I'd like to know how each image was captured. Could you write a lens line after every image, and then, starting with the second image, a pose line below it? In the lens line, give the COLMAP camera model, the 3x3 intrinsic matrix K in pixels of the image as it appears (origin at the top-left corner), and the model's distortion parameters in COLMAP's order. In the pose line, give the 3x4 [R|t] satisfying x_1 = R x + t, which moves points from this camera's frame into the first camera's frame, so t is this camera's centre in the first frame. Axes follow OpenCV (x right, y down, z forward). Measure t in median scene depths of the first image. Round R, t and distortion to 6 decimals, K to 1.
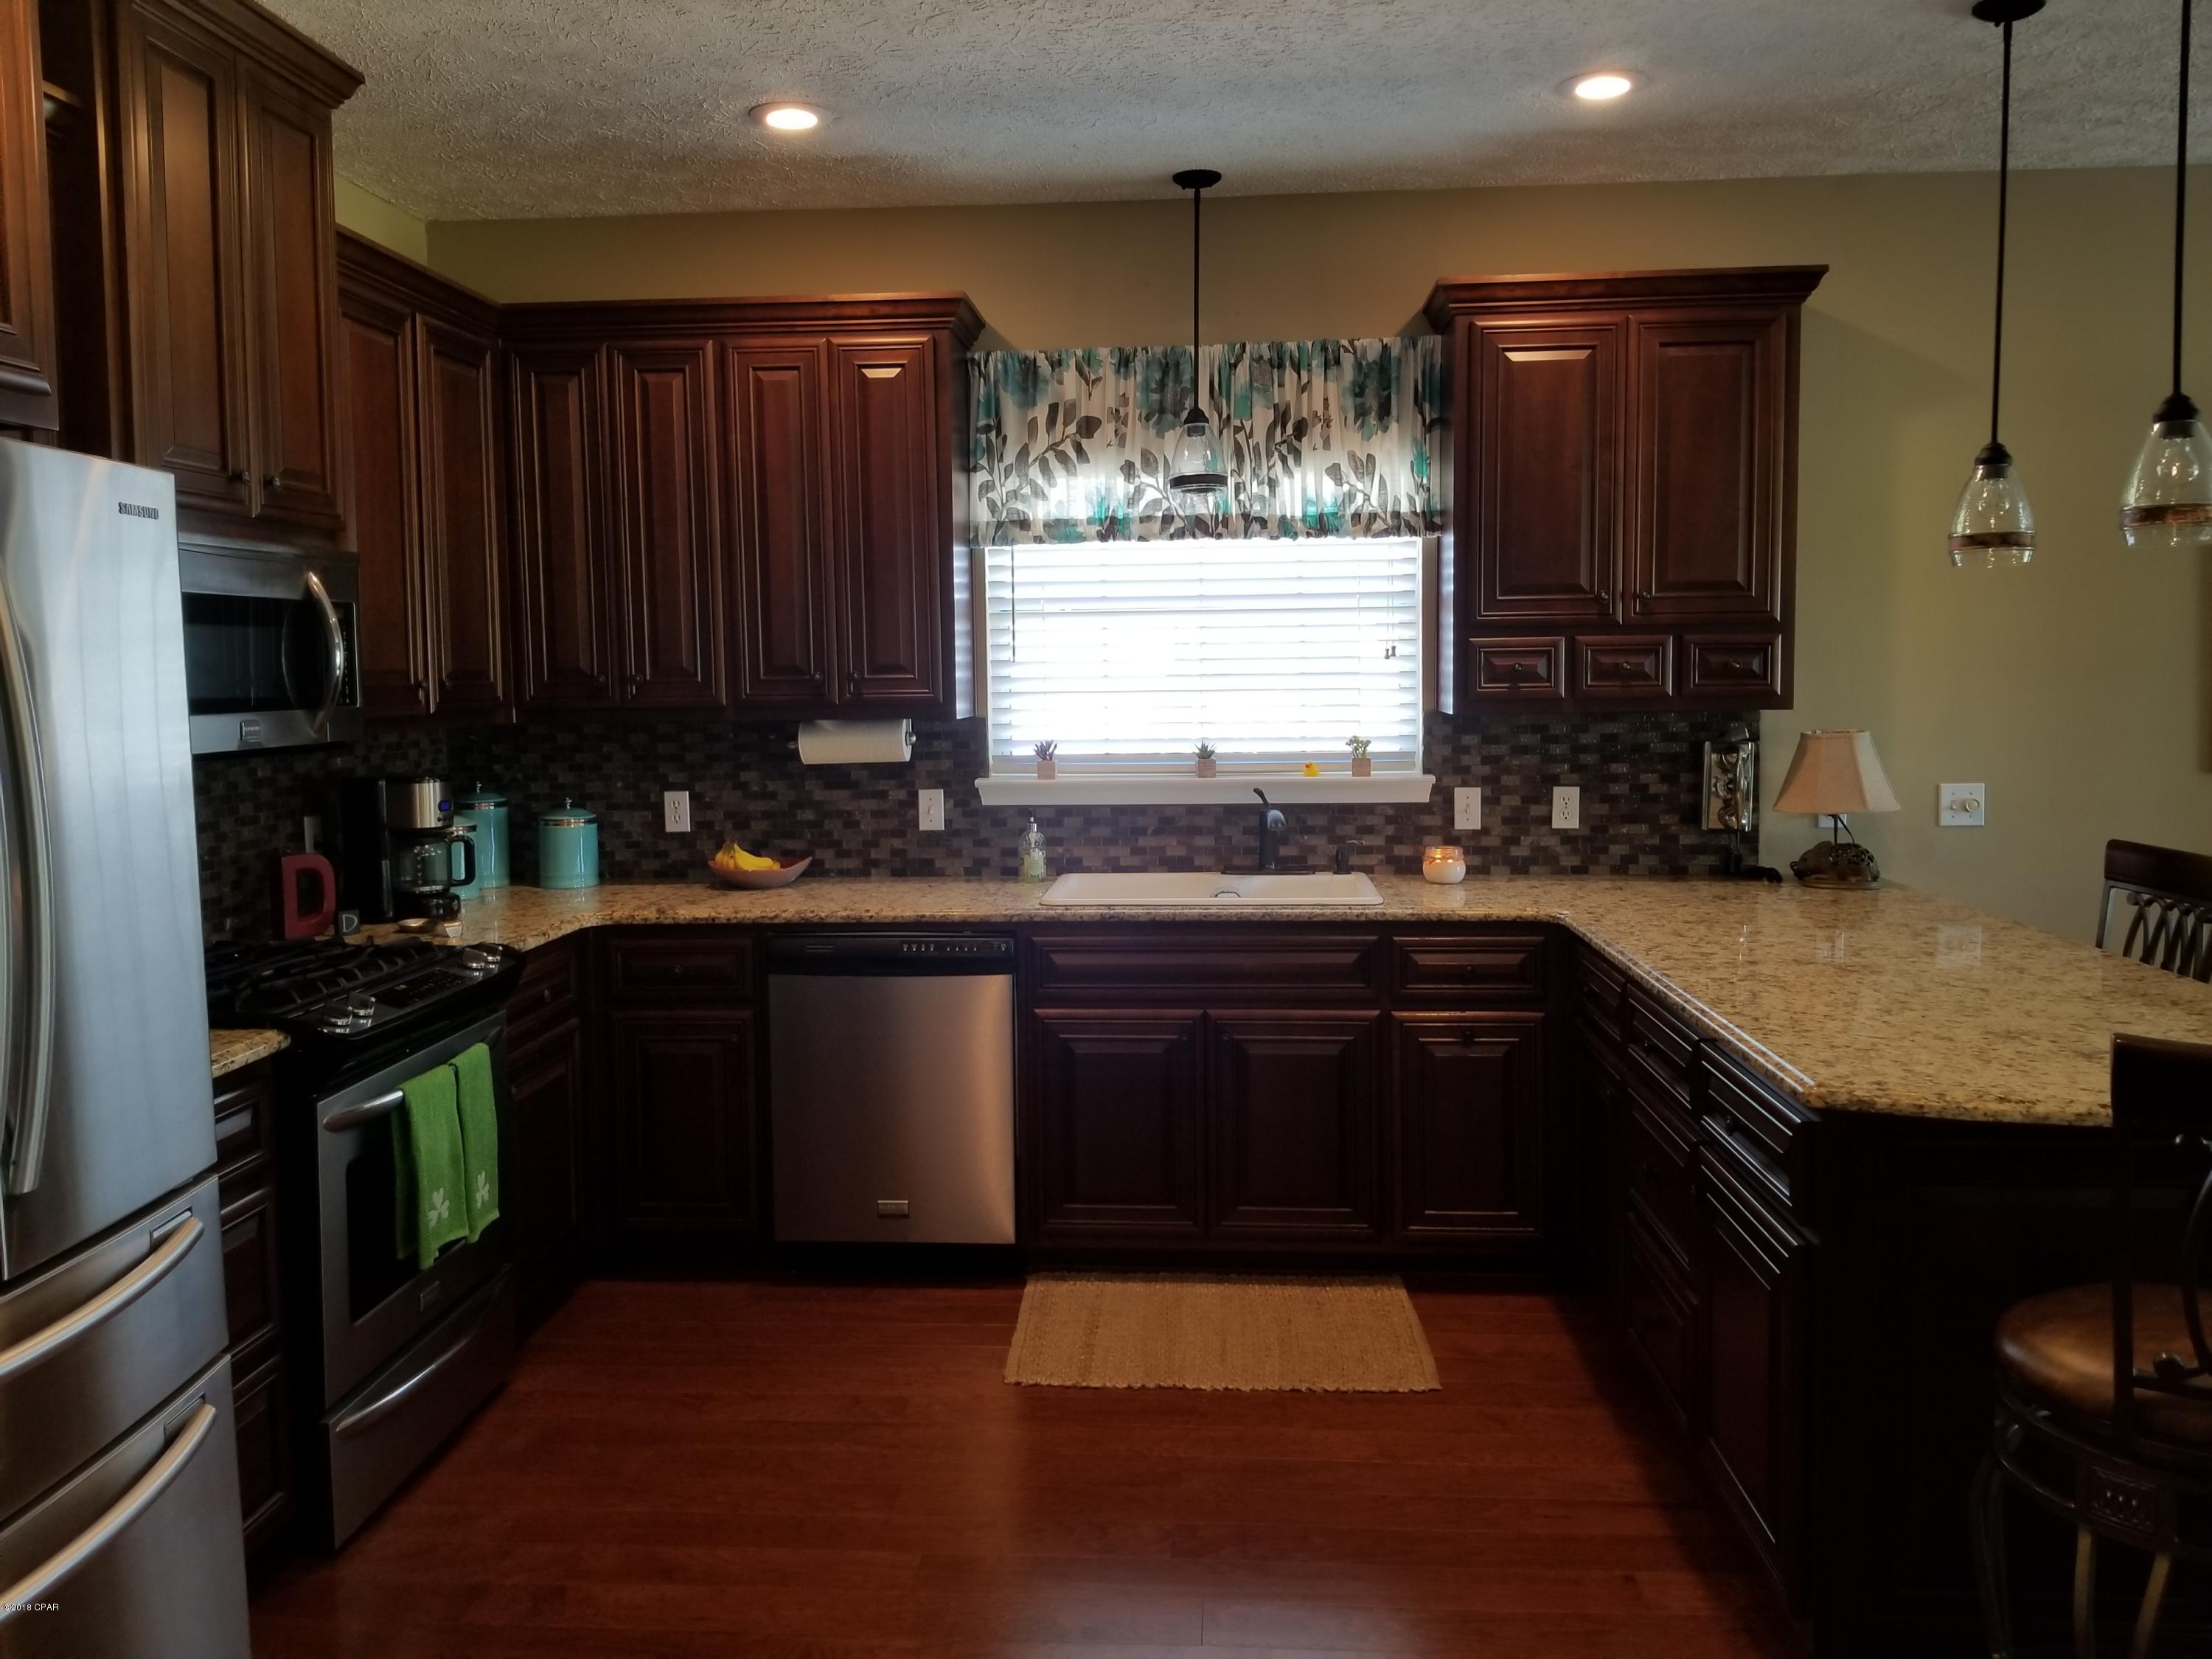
lens RADIAL K [[1723.6, 0, 1168.7], [0, 1723.6, 794.6], [0, 0, 1]] dist [0.050852, -0.089721]
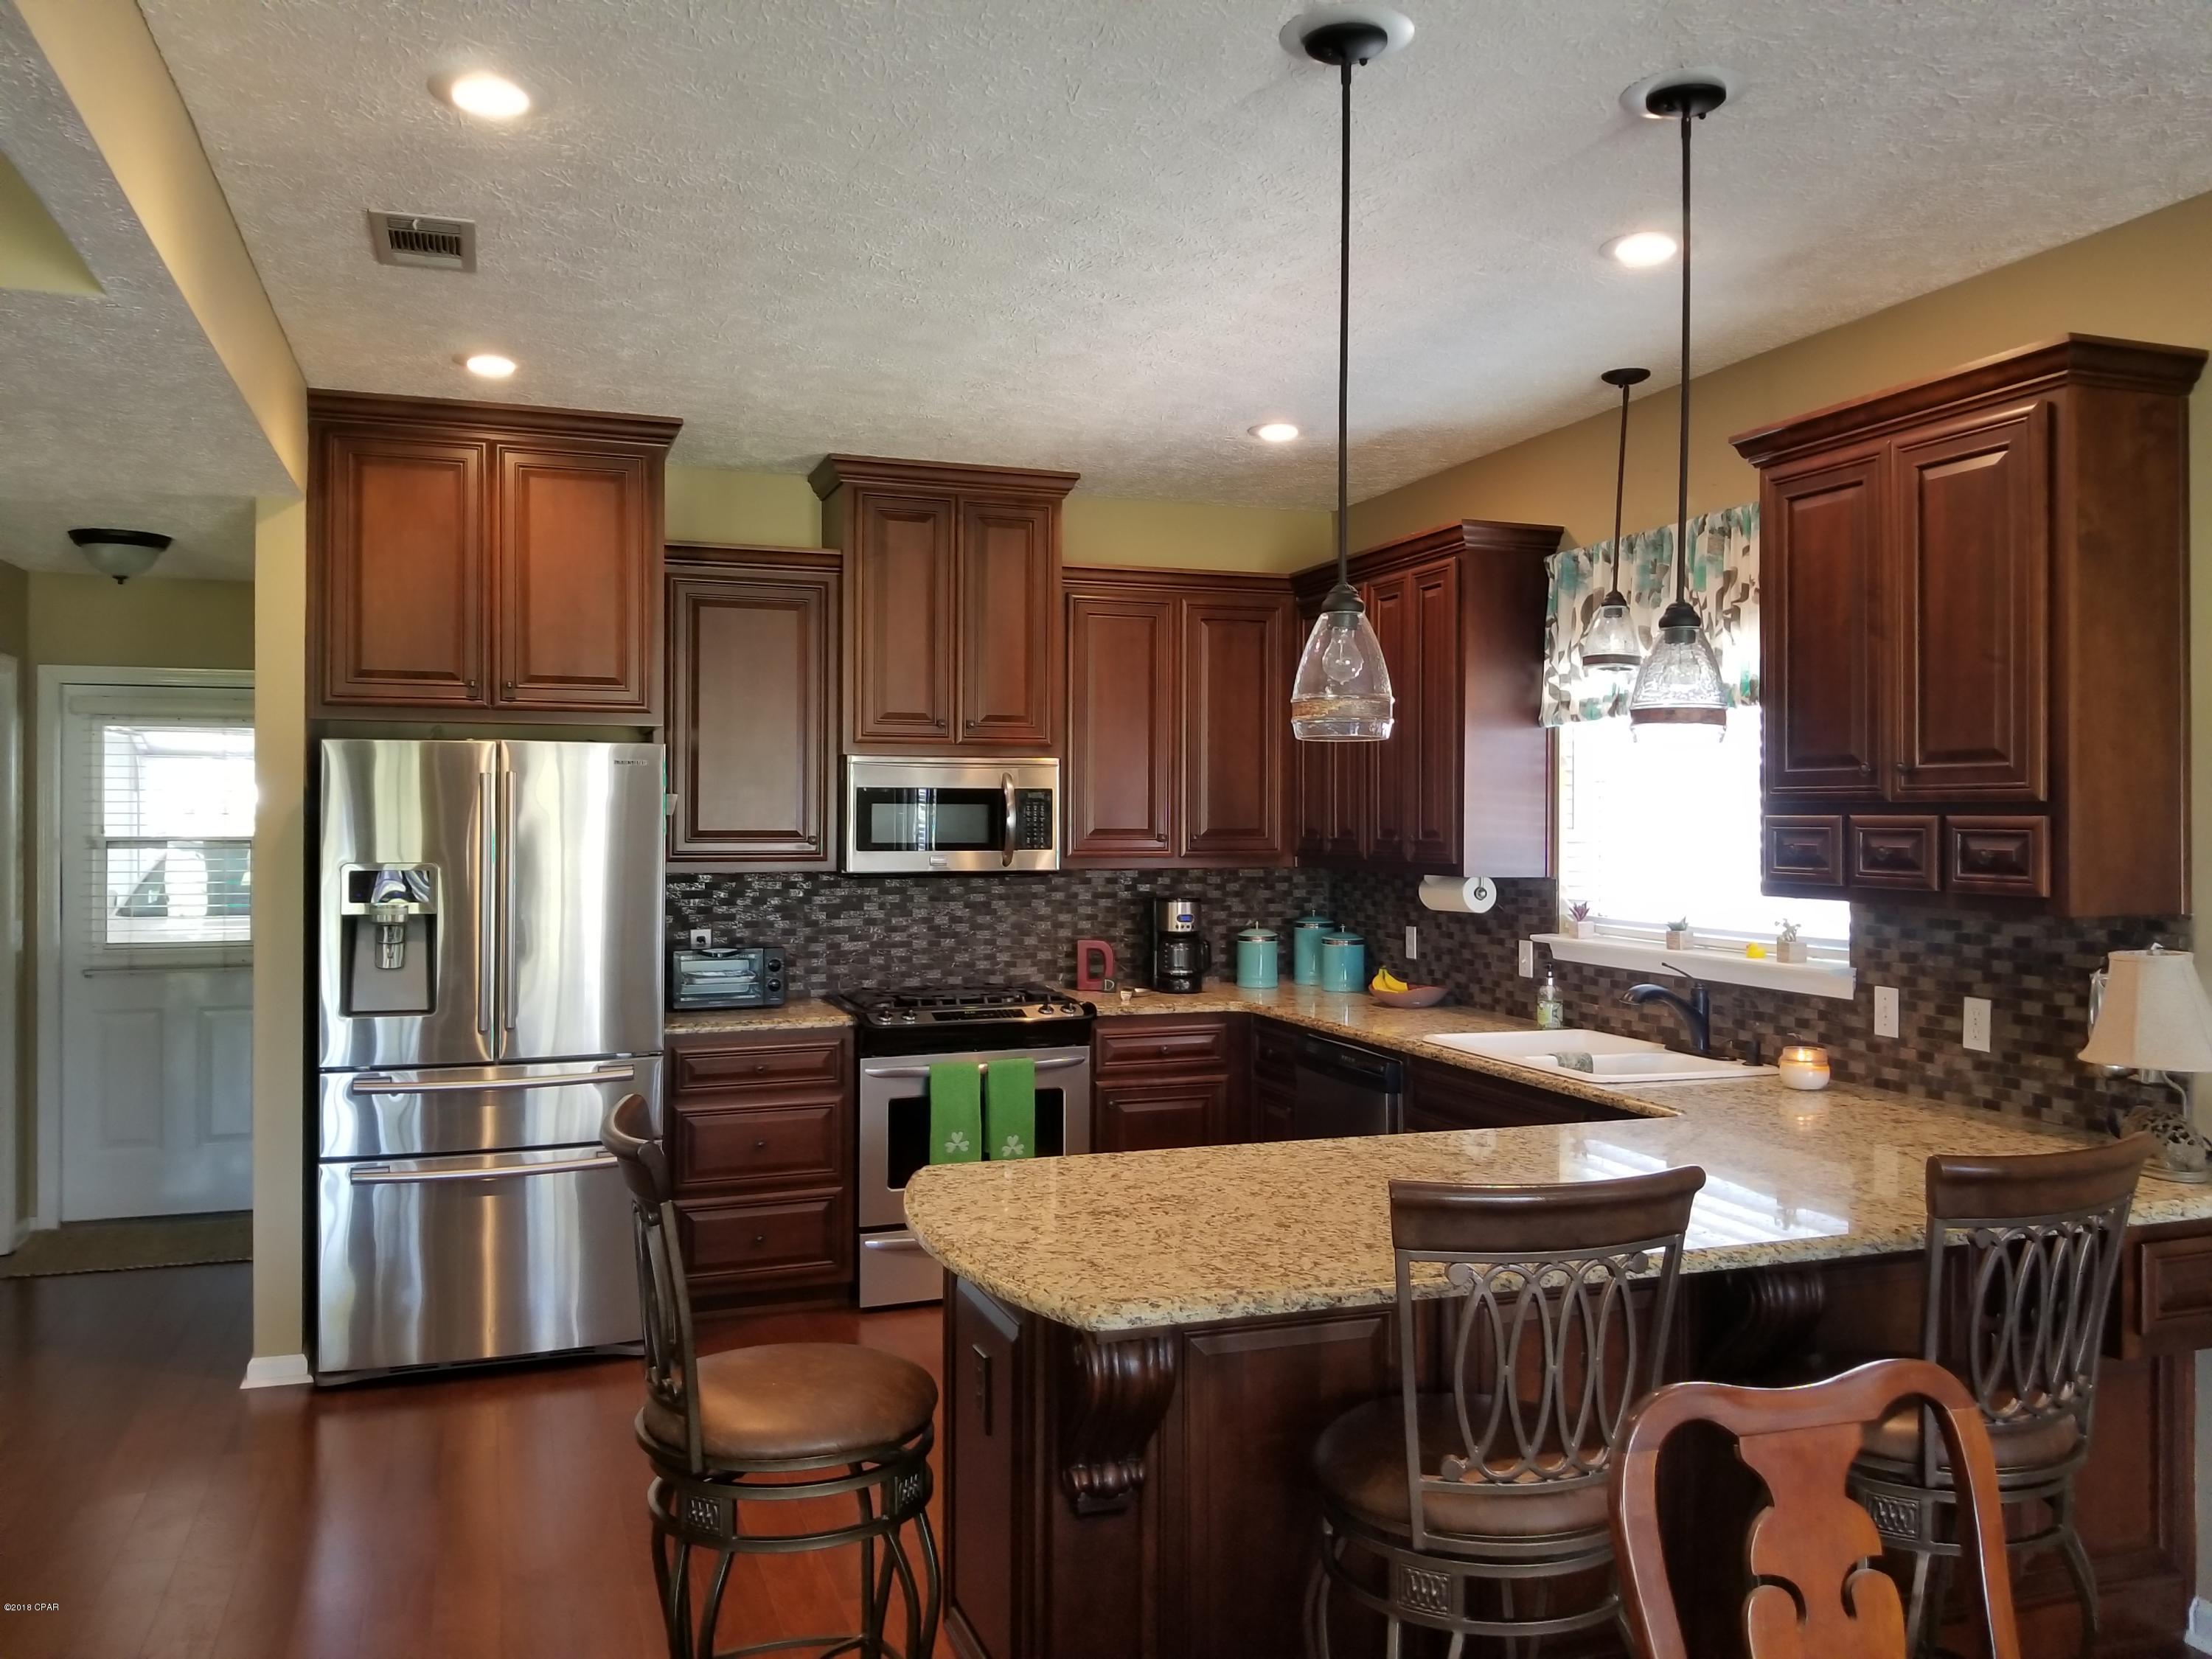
lens RADIAL K [[1723.6, 0, 1104.3], [0, 1723.6, 807.4], [0, 0, 1]] dist [0.050852, -0.089721]
pose [[0.413641, 0.010282, -0.910382, 0.798342], [-0.077758, 0.996682, -0.024073, -0.042394], [0.907114, 0.080747, 0.413067, 0.284981]]
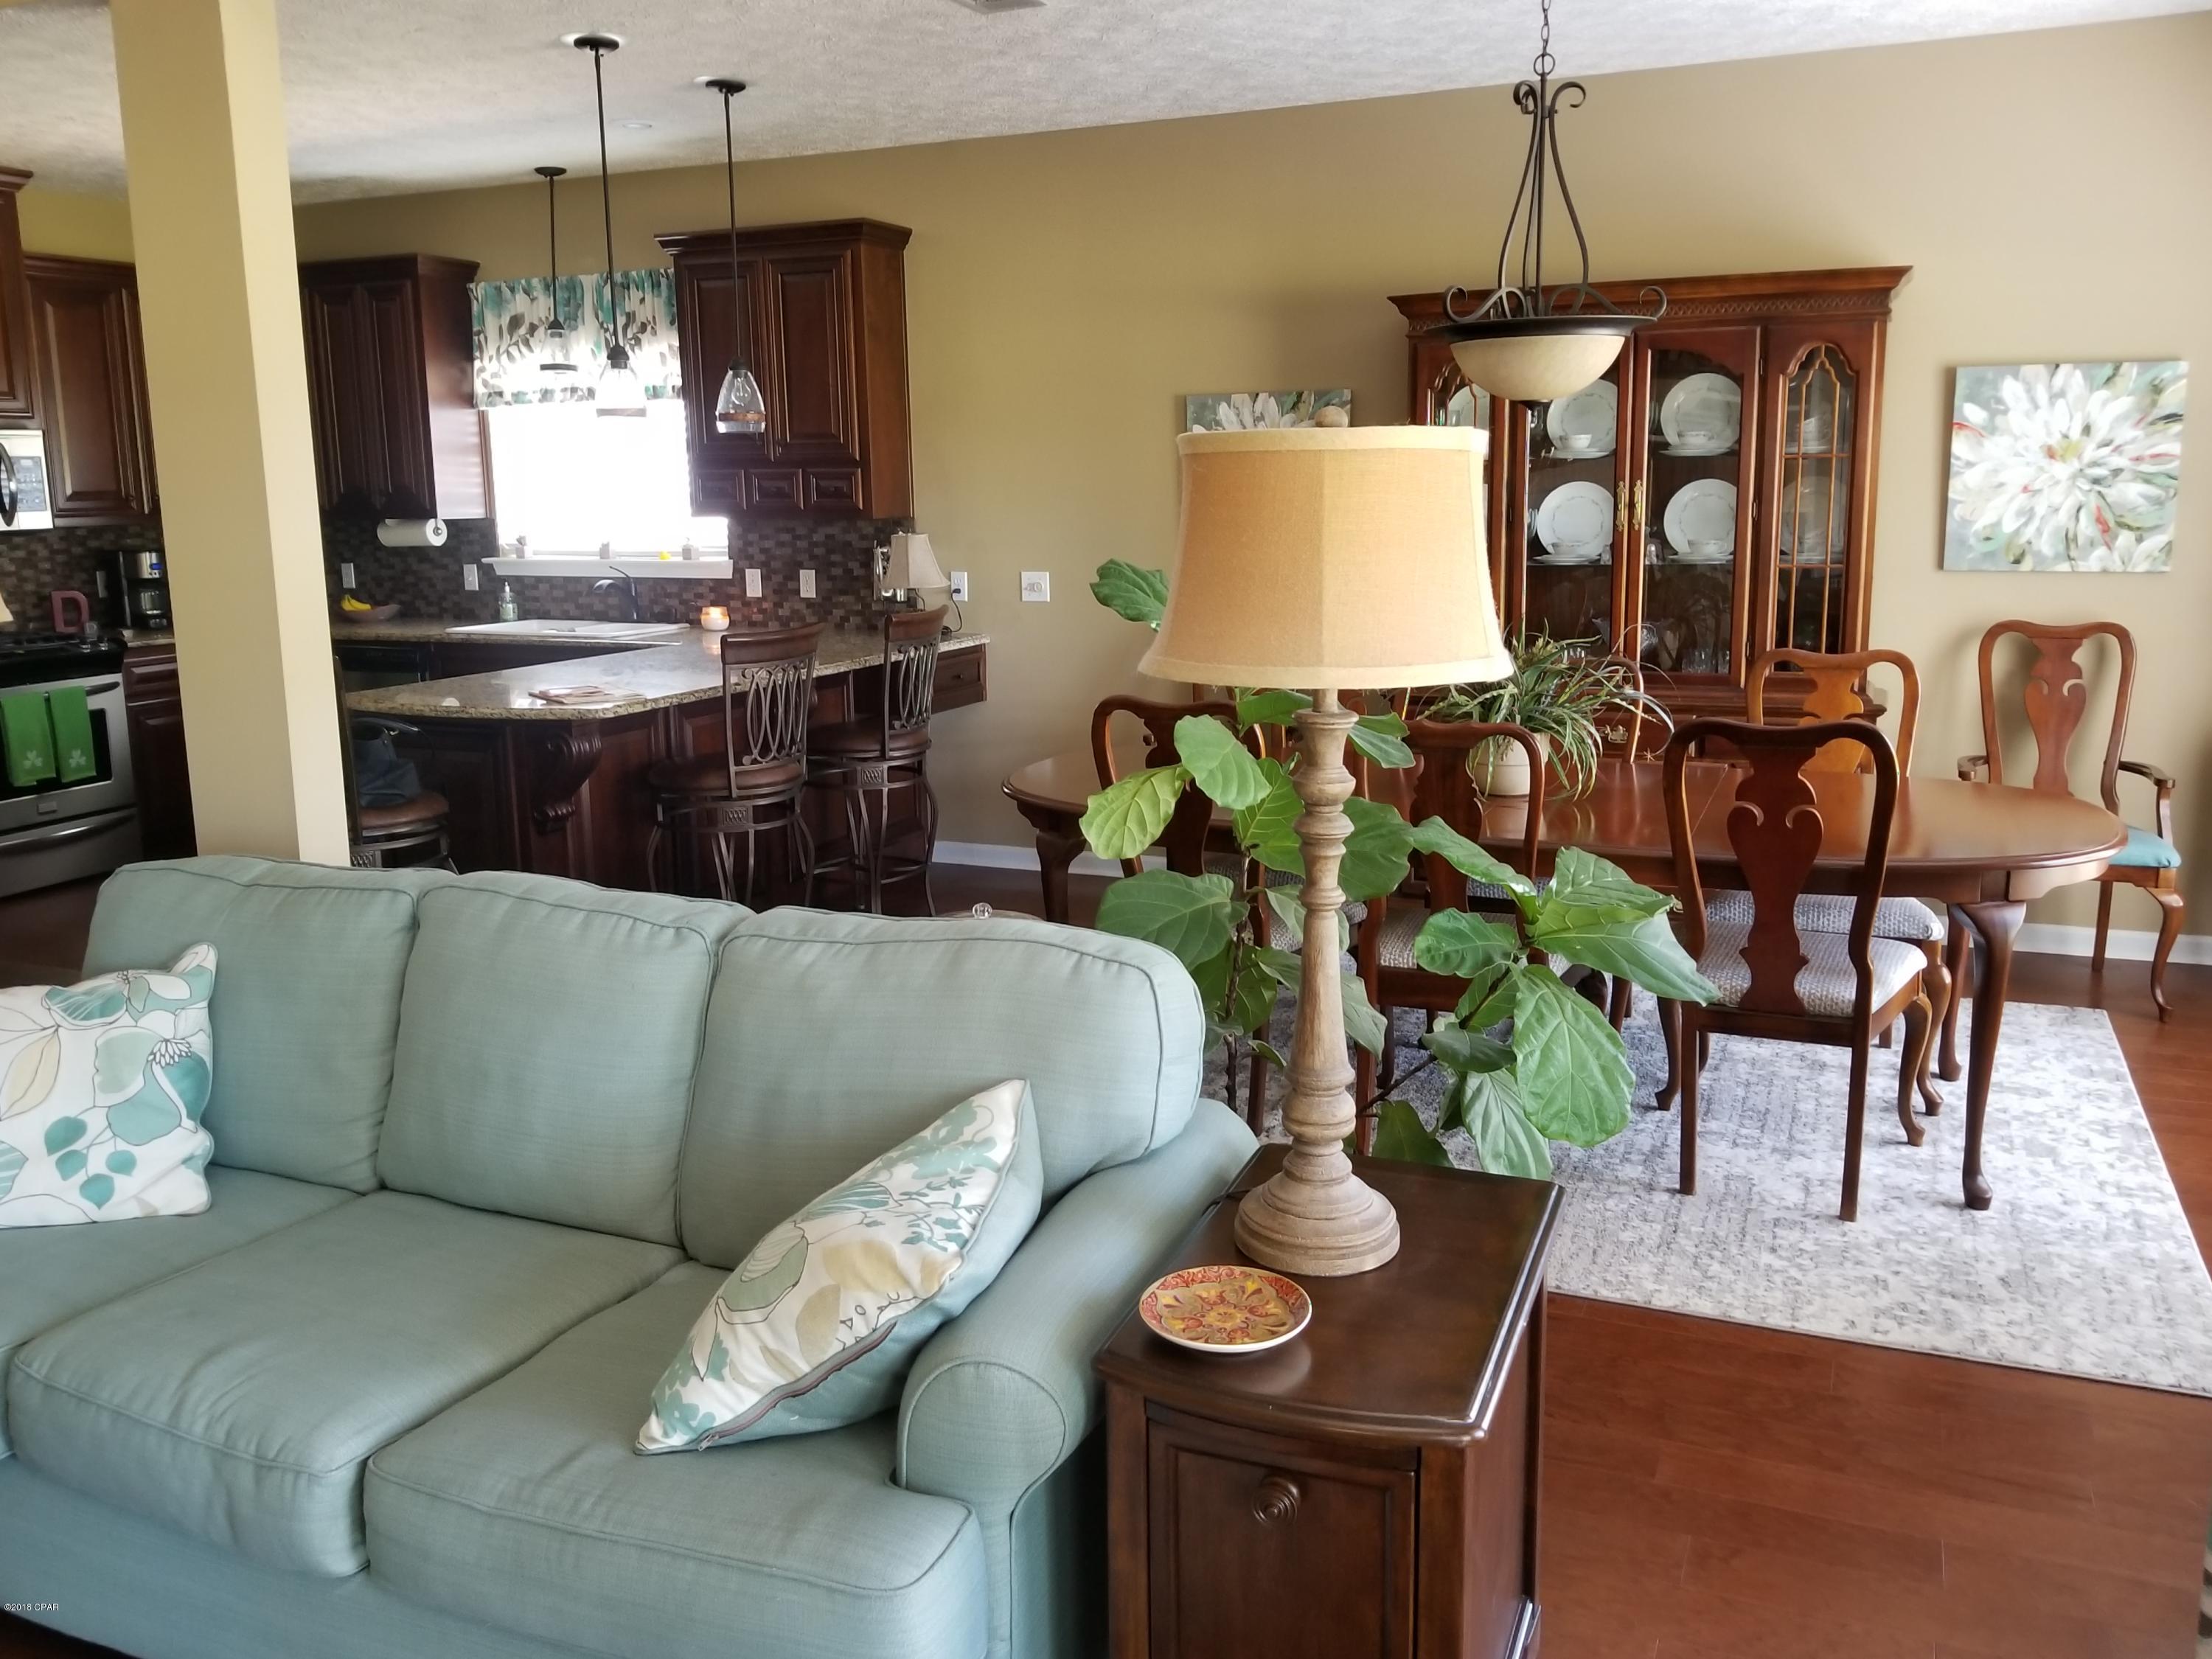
lens RADIAL K [[1723.6, 0, 1124.2], [0, 1723.6, 785.6], [0, 0, 1]] dist [0.050852, -0.089721]
pose [[0.951483, 0.055109, -0.302726, 0.954036], [-0.022111, 0.993533, 0.111371, 0.008653], [0.306906, -0.099274, 0.946548, -0.352102]]
